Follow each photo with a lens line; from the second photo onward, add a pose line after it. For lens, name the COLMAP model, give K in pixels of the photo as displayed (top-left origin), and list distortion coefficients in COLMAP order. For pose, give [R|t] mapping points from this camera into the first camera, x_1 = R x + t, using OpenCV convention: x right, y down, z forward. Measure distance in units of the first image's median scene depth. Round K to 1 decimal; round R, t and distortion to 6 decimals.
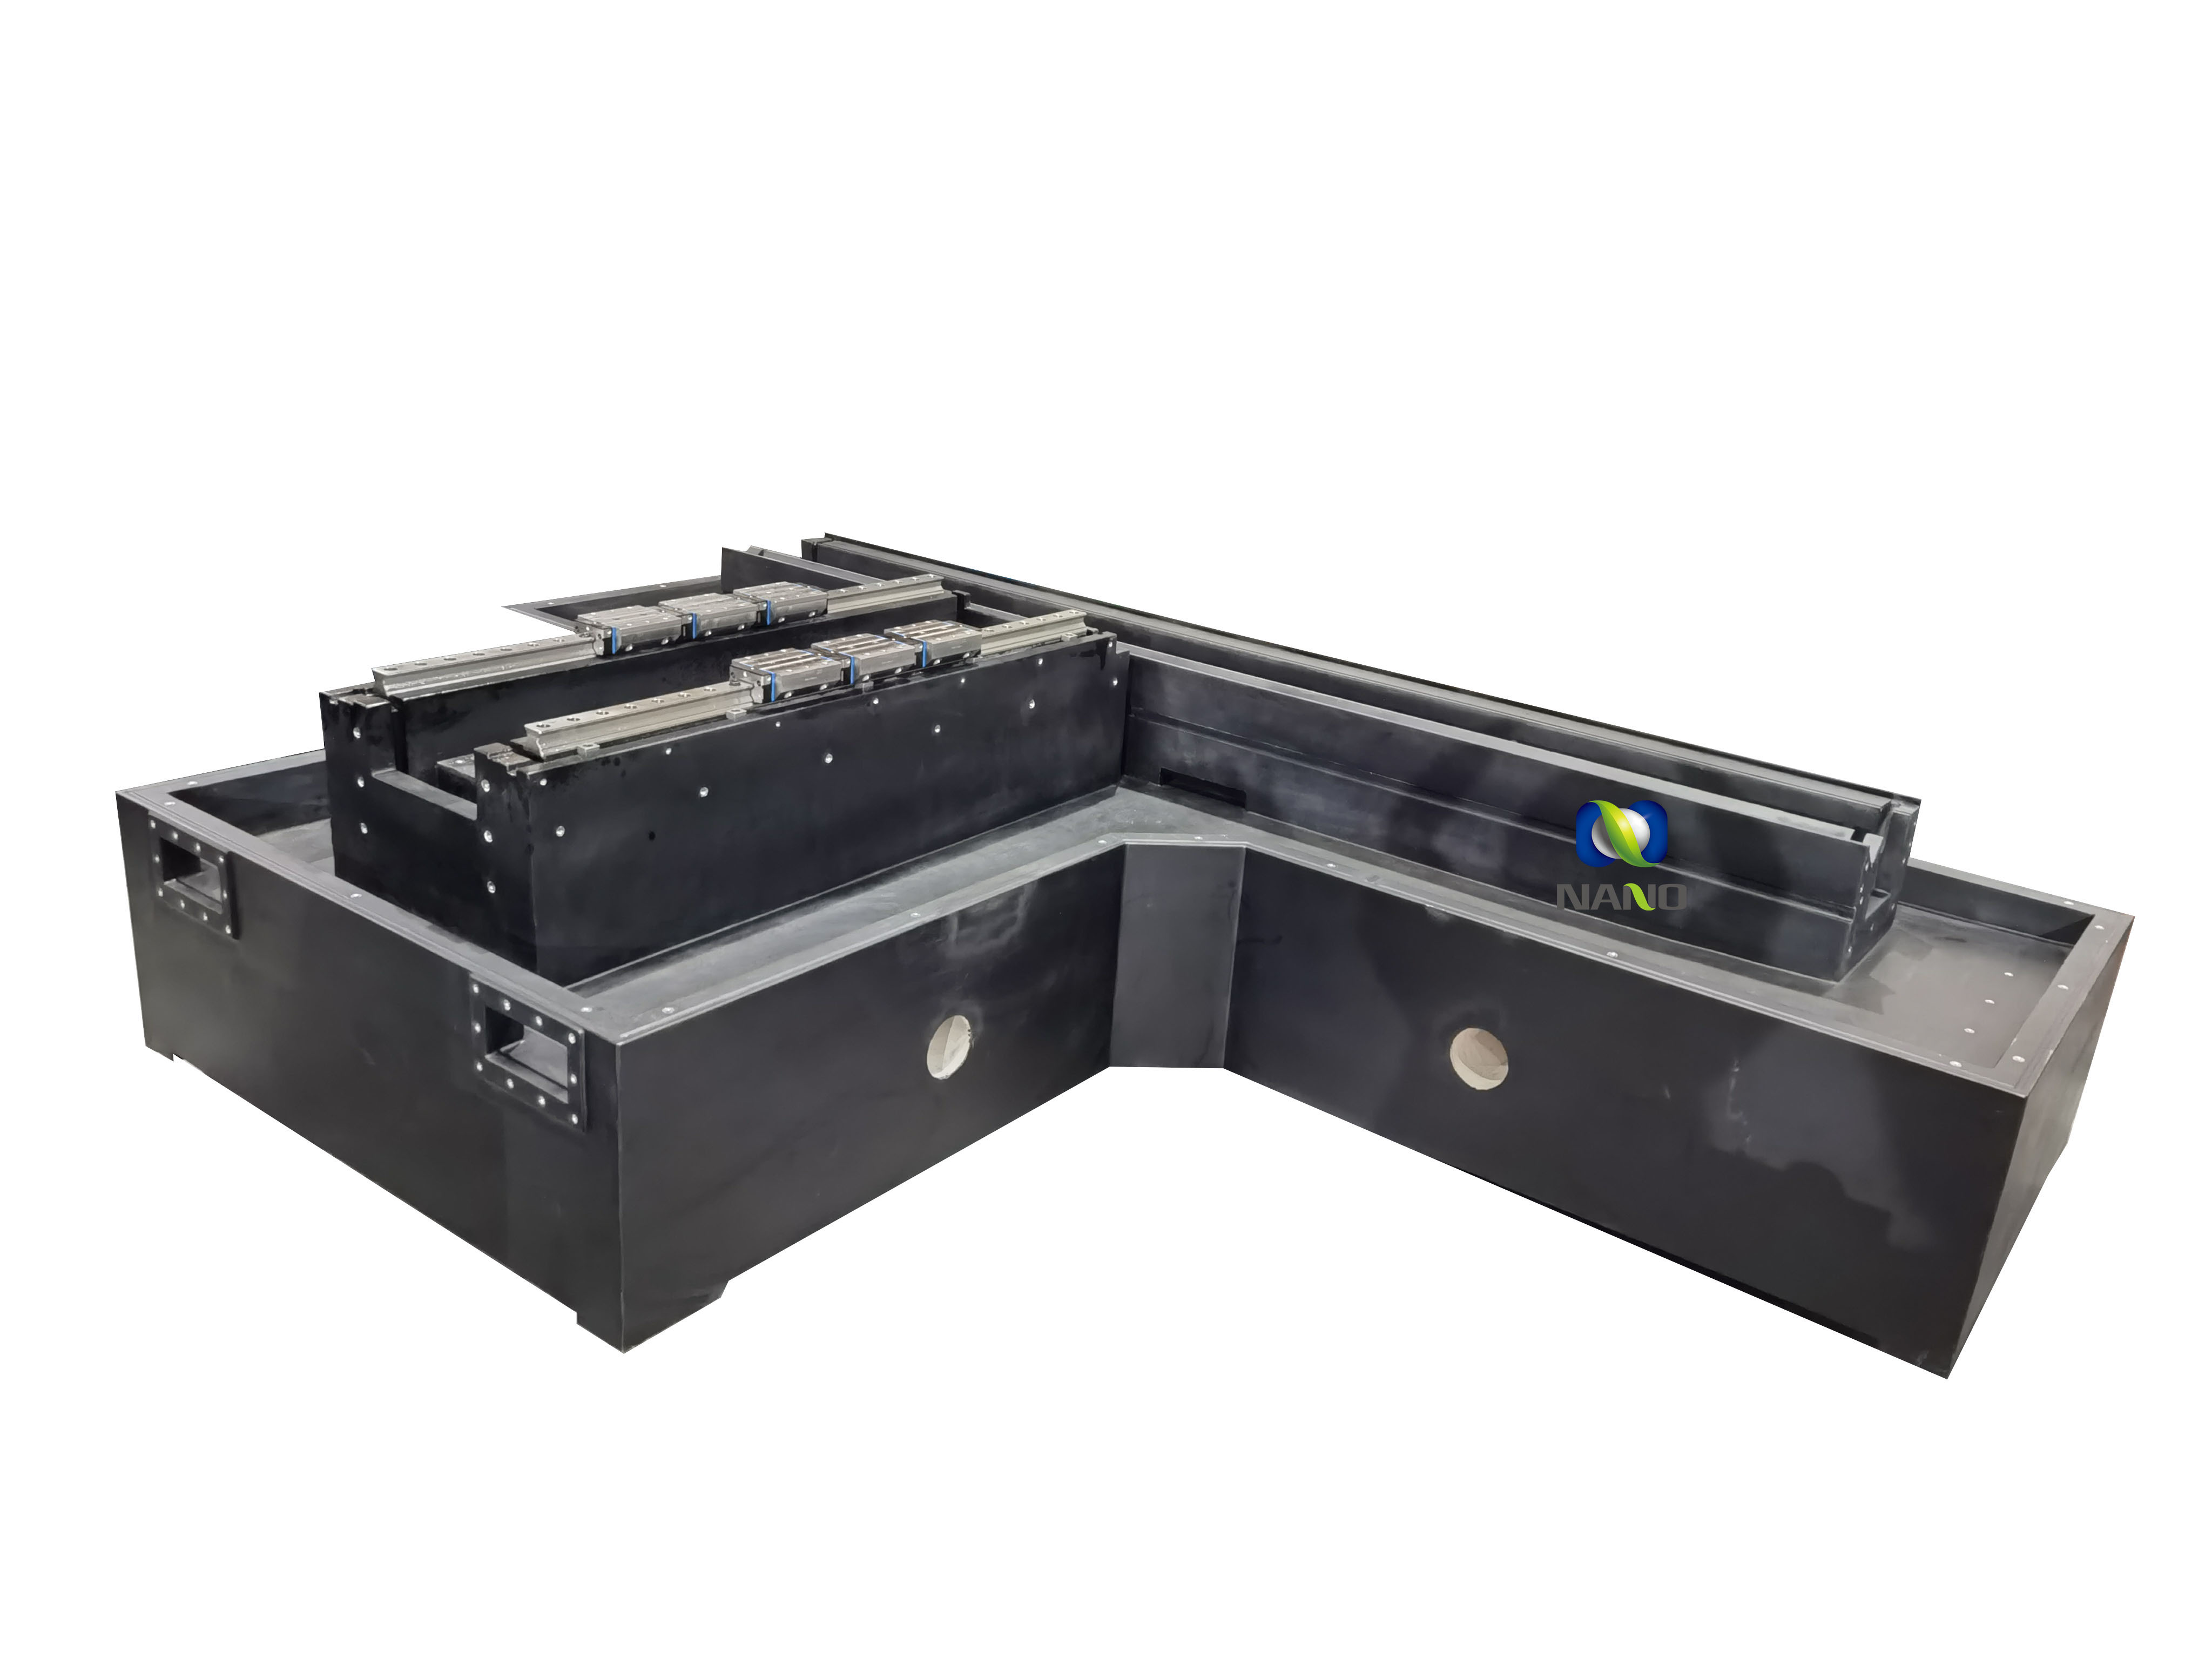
lens RADIAL K [[1802.4, 0, 1106.0], [0, 1802.4, 829.5], [0, 0, 1]] dist [0.000493, -0.001484]
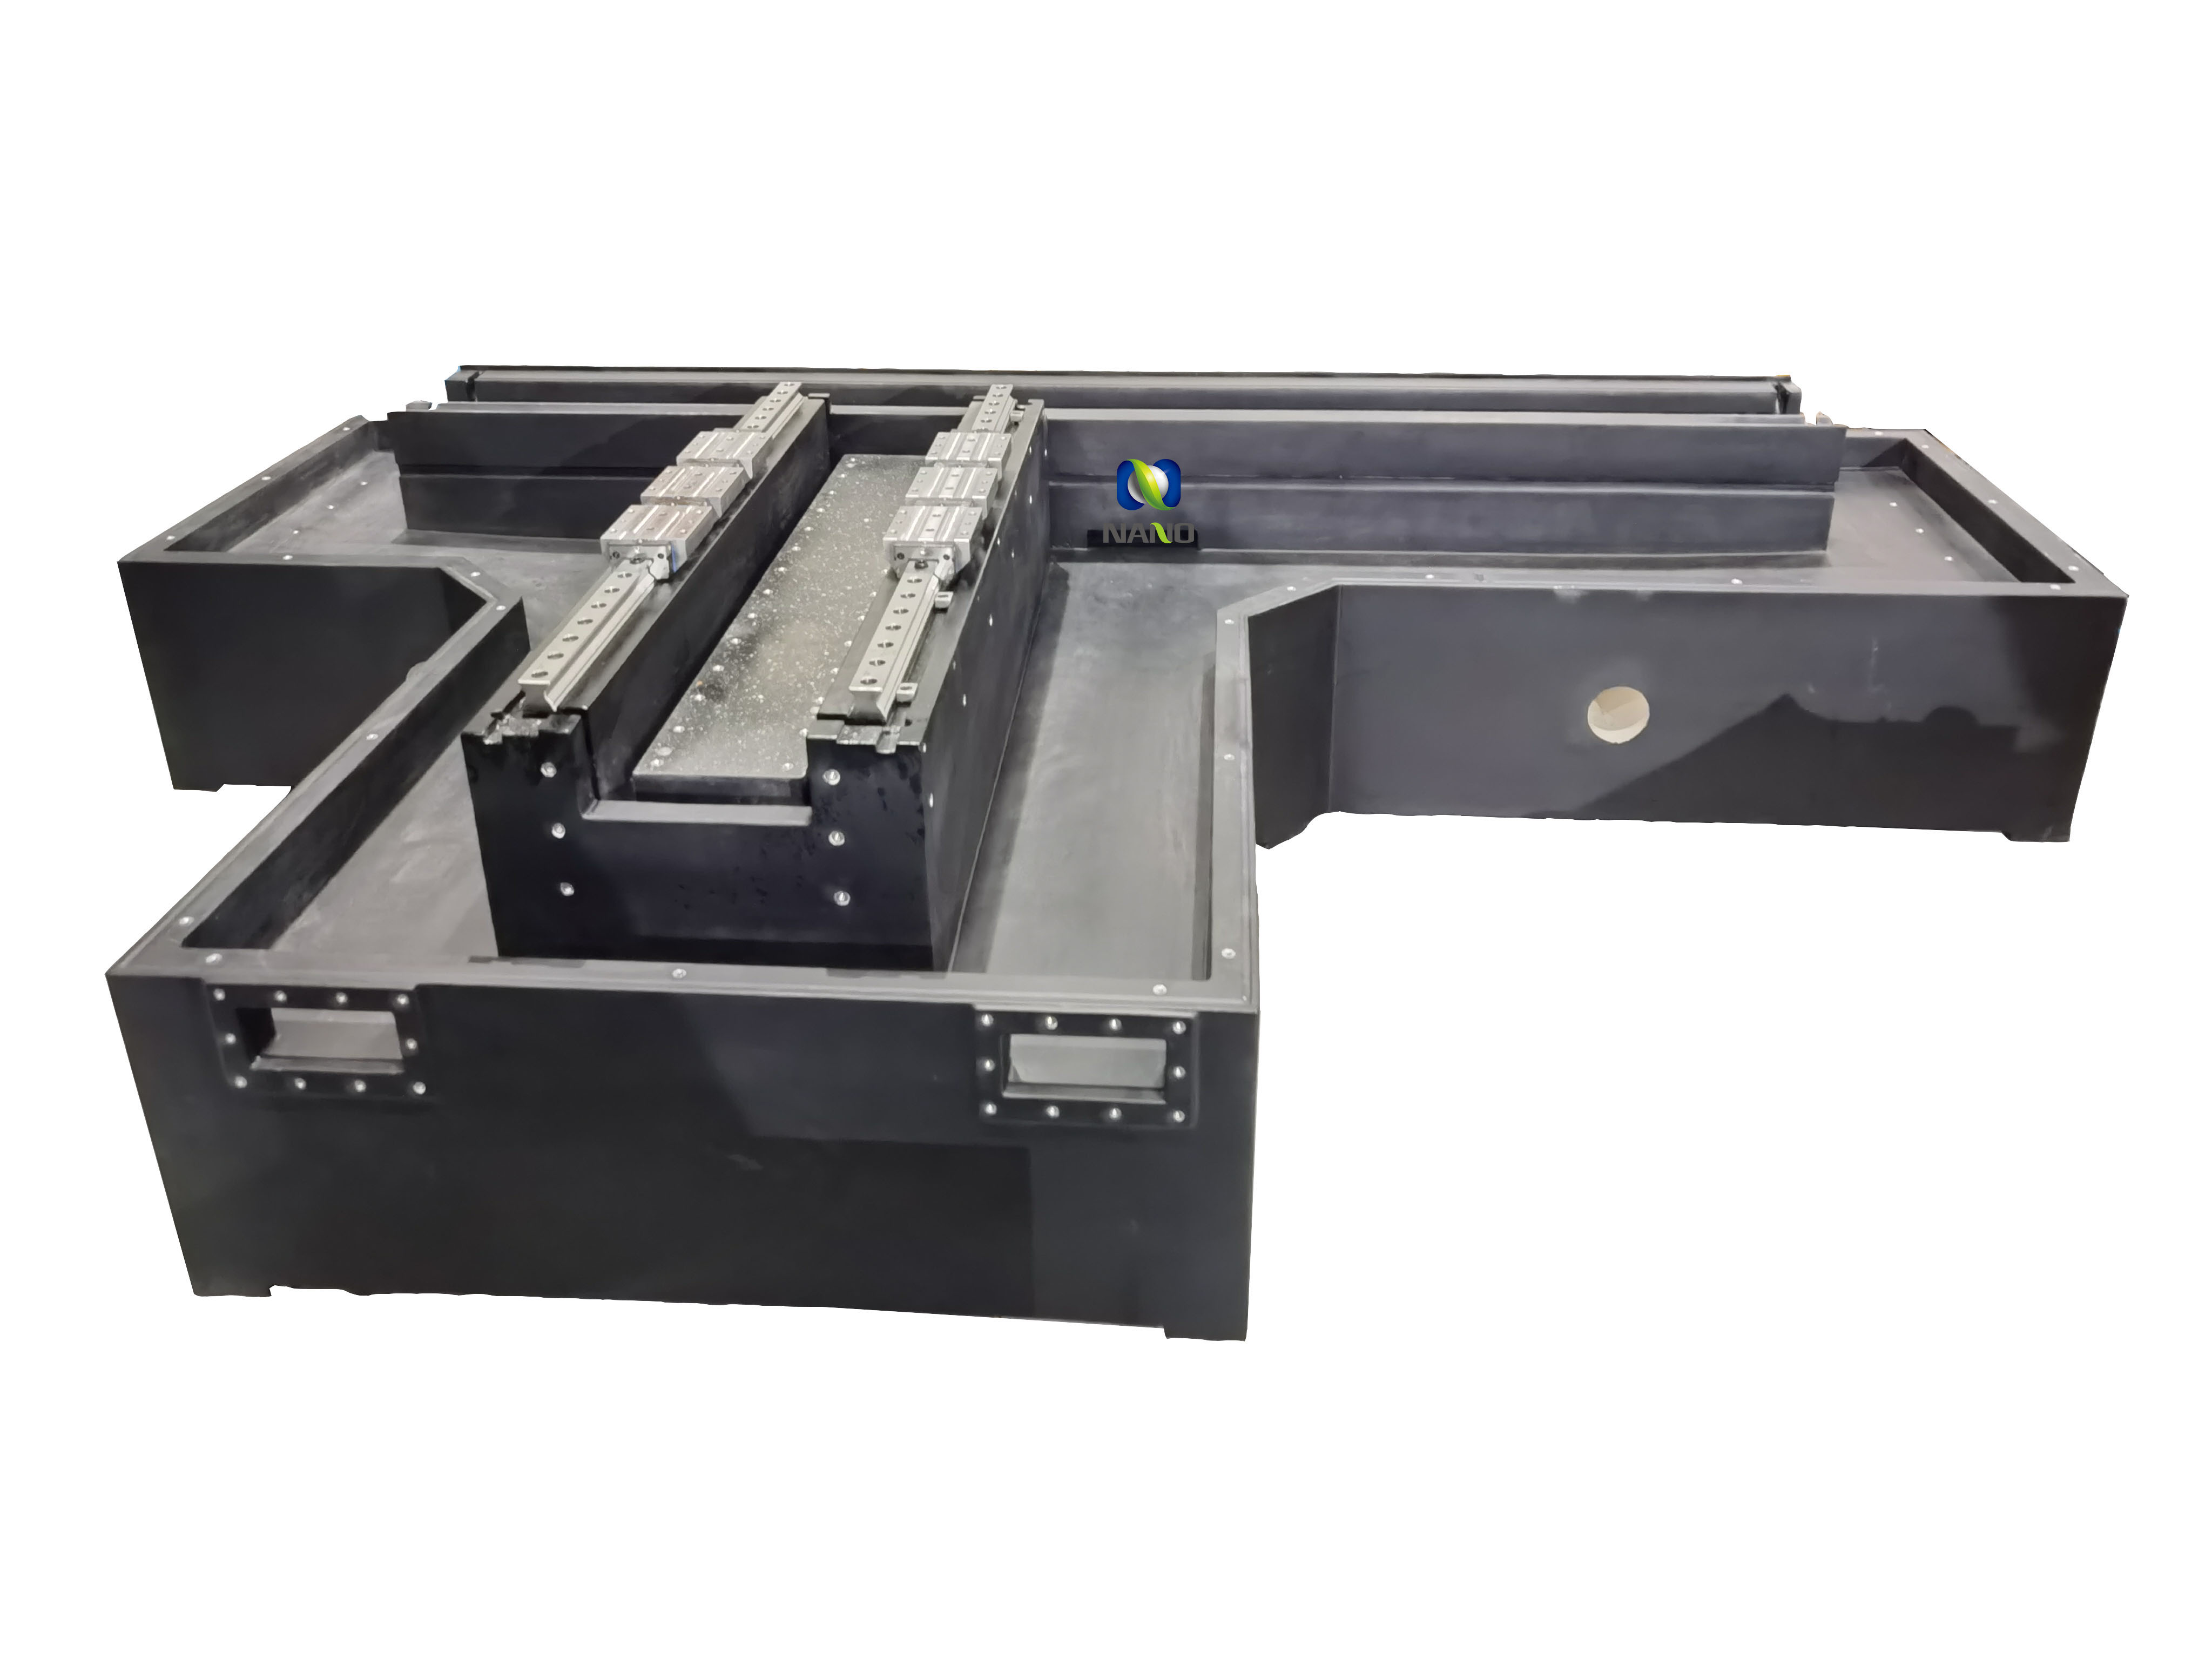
lens RADIAL K [[1687.9, 0, 1106.0], [0, 1687.9, 829.5], [0, 0, 1]] dist [0.001168, 0.001816]
pose [[0.838151, -0.342470, 0.424521, -0.511013], [0.255820, 0.934219, 0.248576, -0.139031], [-0.481726, -0.099743, 0.870627, 0.290452]]
